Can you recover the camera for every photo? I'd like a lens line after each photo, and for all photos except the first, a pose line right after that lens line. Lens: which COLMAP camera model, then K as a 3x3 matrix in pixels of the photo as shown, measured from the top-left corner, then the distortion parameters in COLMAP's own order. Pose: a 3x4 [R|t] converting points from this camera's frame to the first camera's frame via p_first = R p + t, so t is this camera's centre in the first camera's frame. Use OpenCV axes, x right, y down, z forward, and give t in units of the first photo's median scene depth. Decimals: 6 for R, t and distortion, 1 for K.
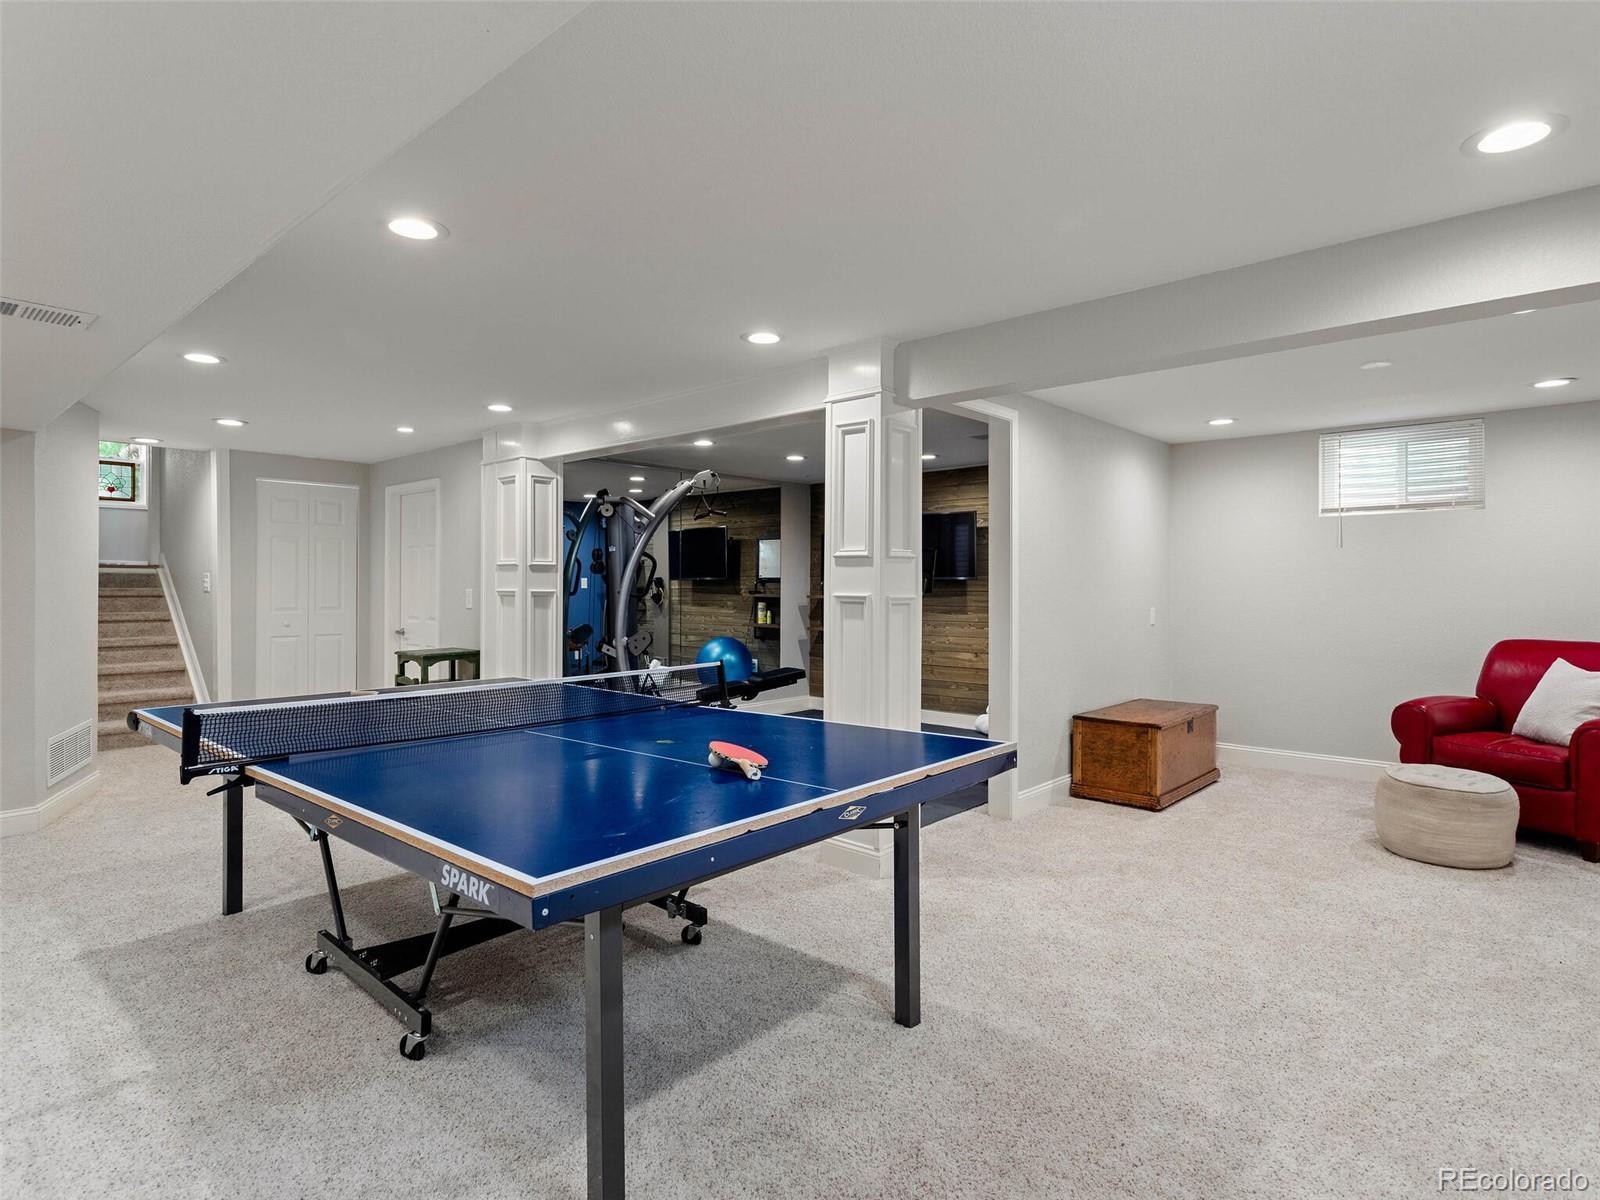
lens RADIAL K [[869.4, 0, 800.0], [0, 869.4, 600.0], [0, 0, 1]] dist [-0.006729, -0.000404]
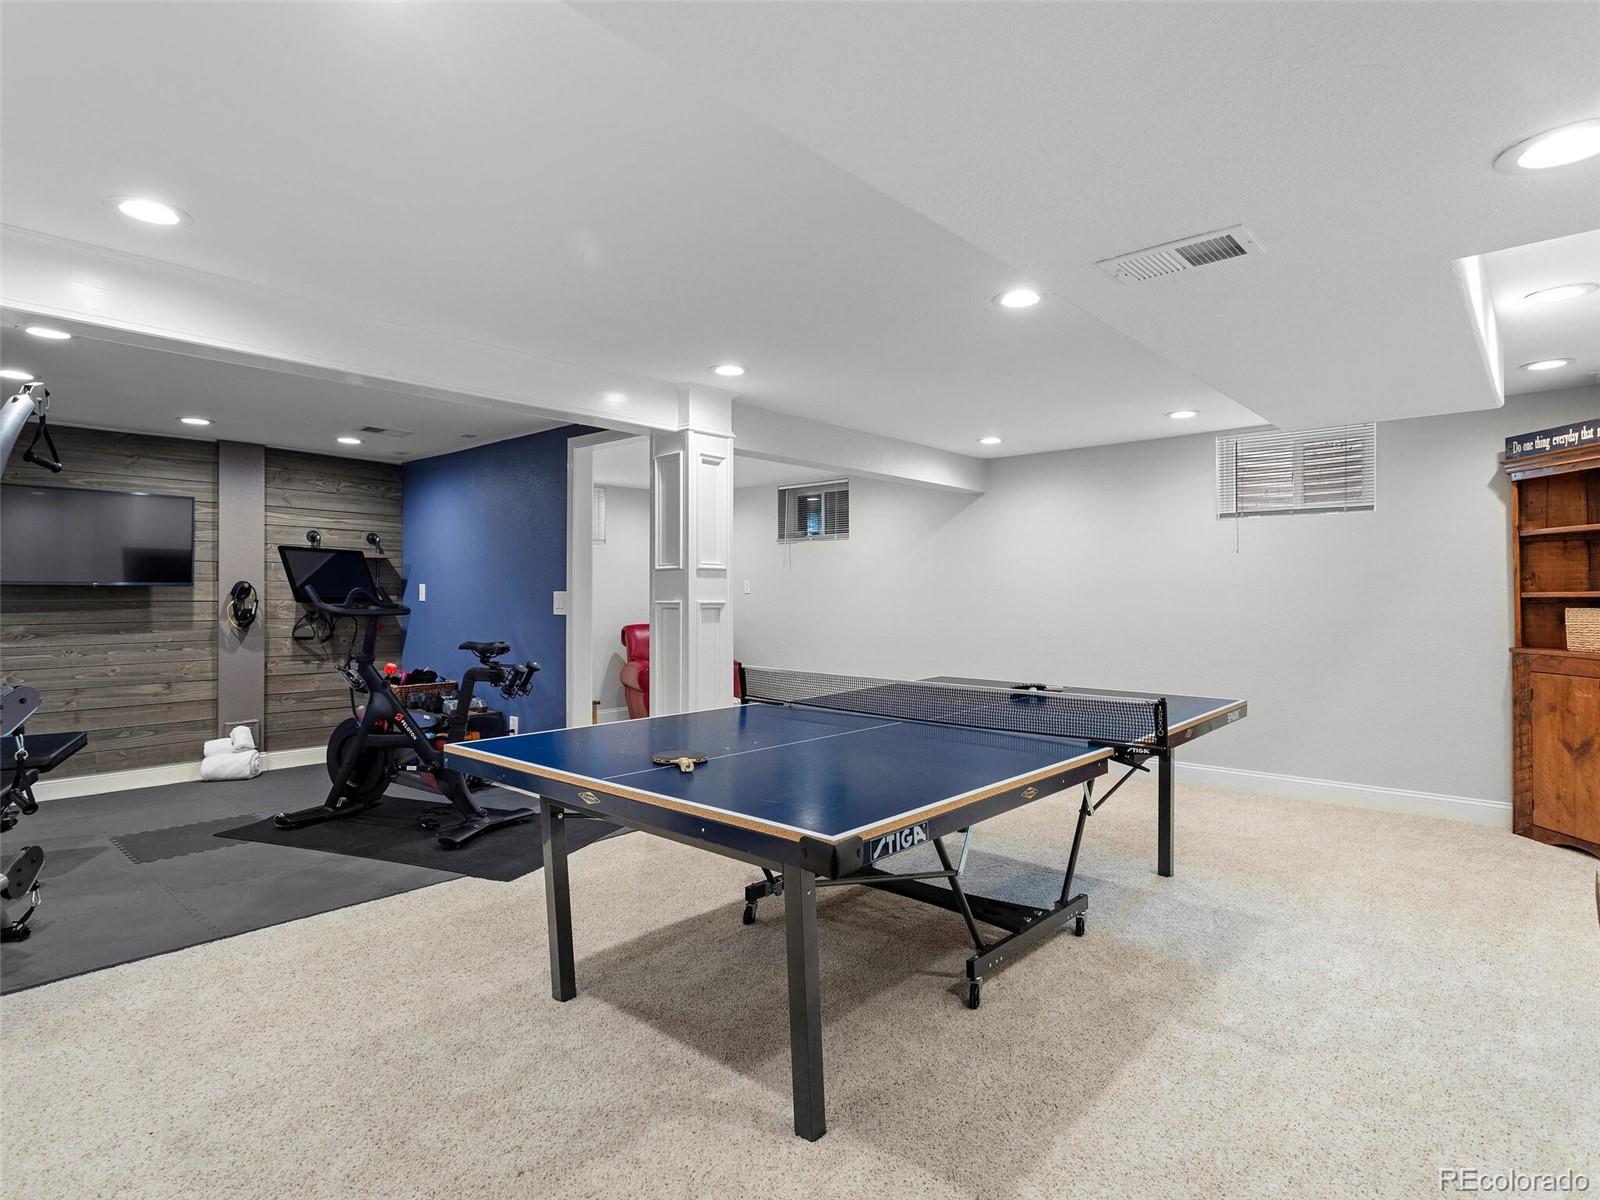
lens RADIAL K [[869.4, 0, 800.0], [0, 869.4, 600.0], [0, 0, 1]] dist [-0.006729, -0.000404]
pose [[-0.009697, -0.010863, 0.999894, -0.559736], [0.017601, 0.999784, 0.011032, -0.009900], [-0.999798, 0.017706, -0.009504, 0.456224]]
